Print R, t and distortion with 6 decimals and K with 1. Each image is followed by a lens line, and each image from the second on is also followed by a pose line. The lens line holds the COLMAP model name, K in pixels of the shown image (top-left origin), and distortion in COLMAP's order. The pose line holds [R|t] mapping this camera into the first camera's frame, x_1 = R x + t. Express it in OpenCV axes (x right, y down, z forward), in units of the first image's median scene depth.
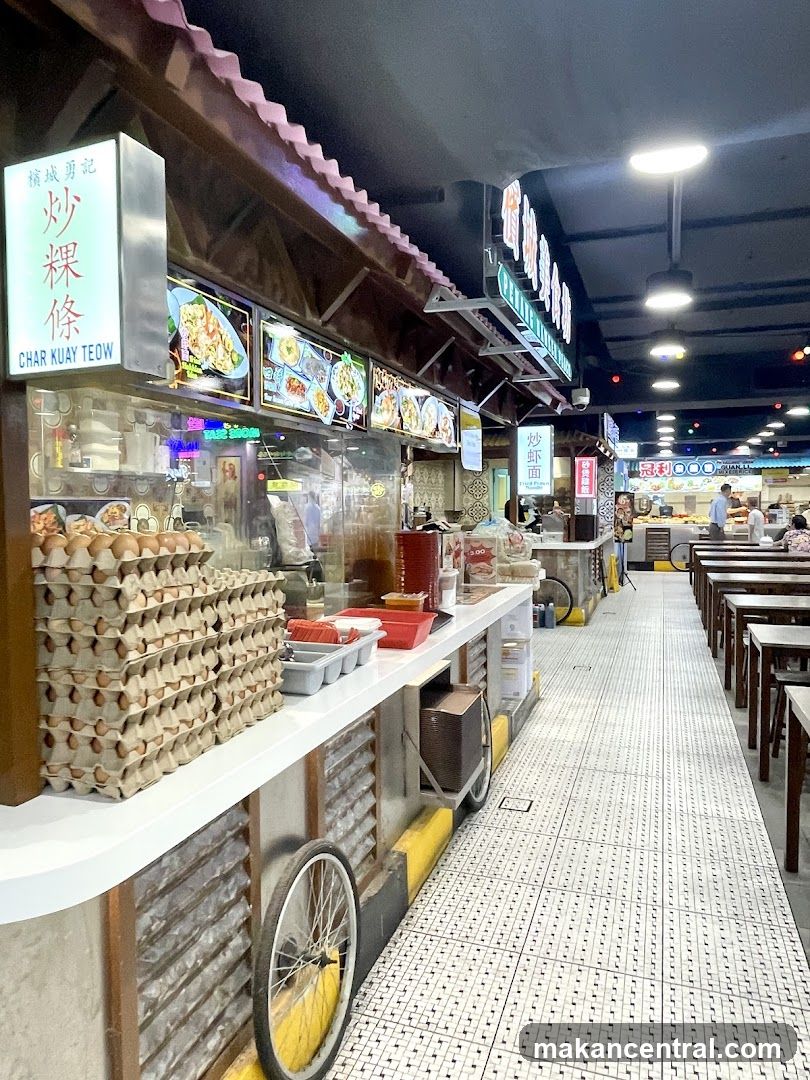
lens RADIAL K [[743.1, 0, 405.0], [0, 743.1, 540.0], [0, 0, 1]] dist [-0.003827, -0.001436]
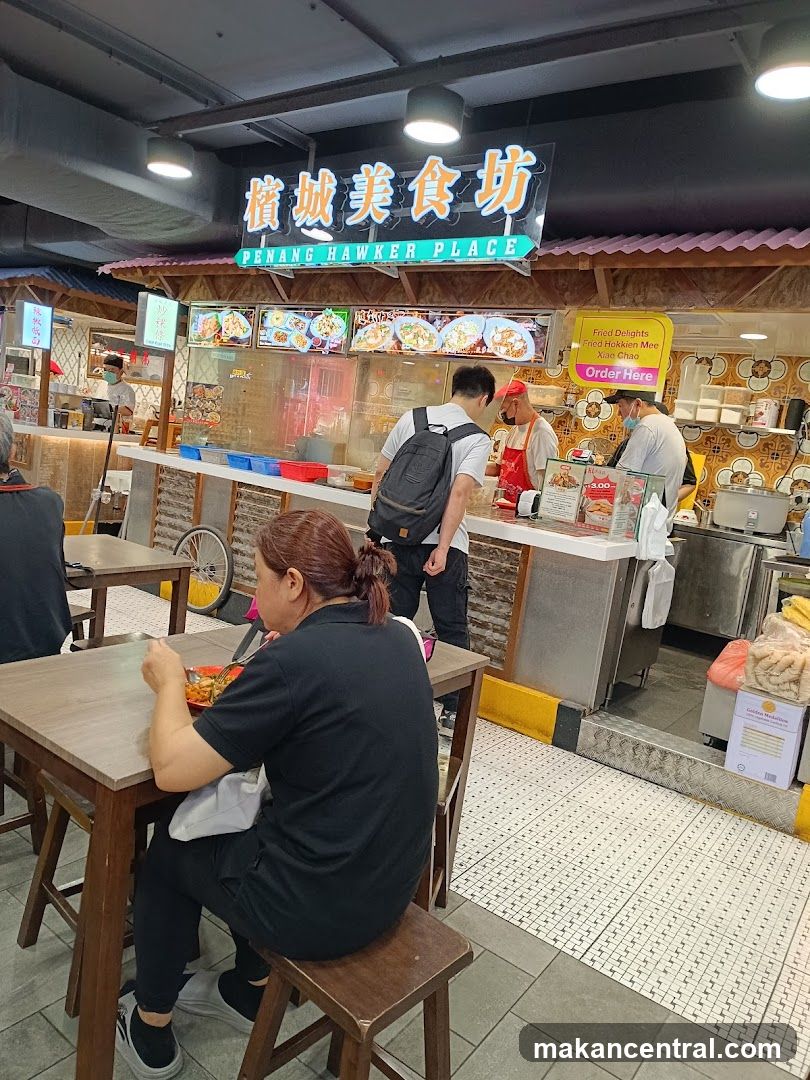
lens RADIAL K [[743.1, 0, 405.0], [0, 743.1, 540.0], [0, 0, 1]] dist [-0.003827, -0.001436]
pose [[-0.294574, 0.108441, -0.949456, 1.611965], [-0.177969, 0.969934, 0.165996, -0.051731], [0.938911, 0.217872, -0.266418, 1.802389]]
